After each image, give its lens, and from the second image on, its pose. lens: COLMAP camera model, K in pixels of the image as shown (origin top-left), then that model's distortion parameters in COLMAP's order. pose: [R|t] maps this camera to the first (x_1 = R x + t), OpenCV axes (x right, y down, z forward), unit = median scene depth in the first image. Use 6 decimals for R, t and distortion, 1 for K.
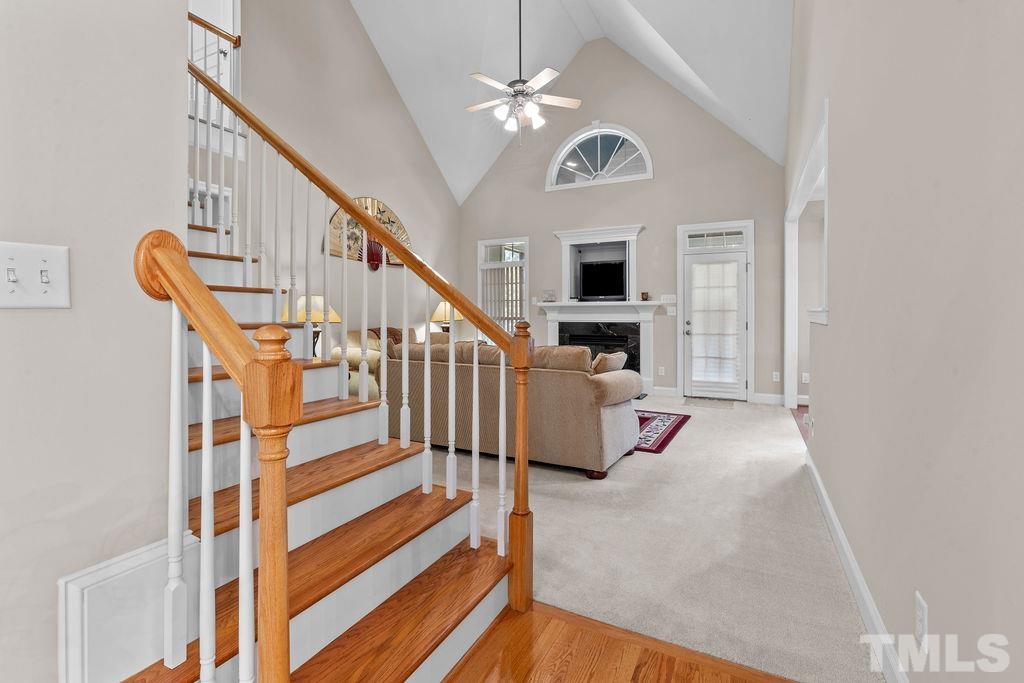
lens RADIAL K [[482.1, 0, 508.7], [0, 482.1, 311.0], [0, 0, 1]] dist [-0.002837, -0.000365]
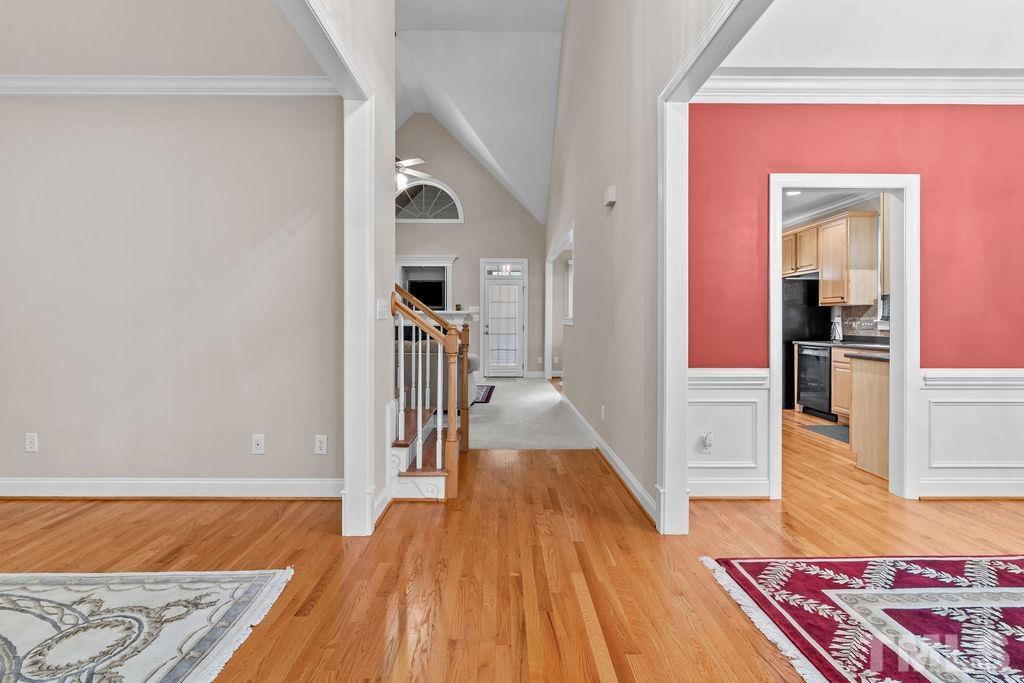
lens RADIAL K [[482.1, 0, 508.7], [0, 482.1, 311.0], [0, 0, 1]] dist [-0.002837, -0.000365]
pose [[0.885777, 0.009389, 0.464016, -0.255385], [-0.004620, 0.999924, -0.011414, -0.004509], [-0.464088, 0.007966, 0.885753, -0.331486]]
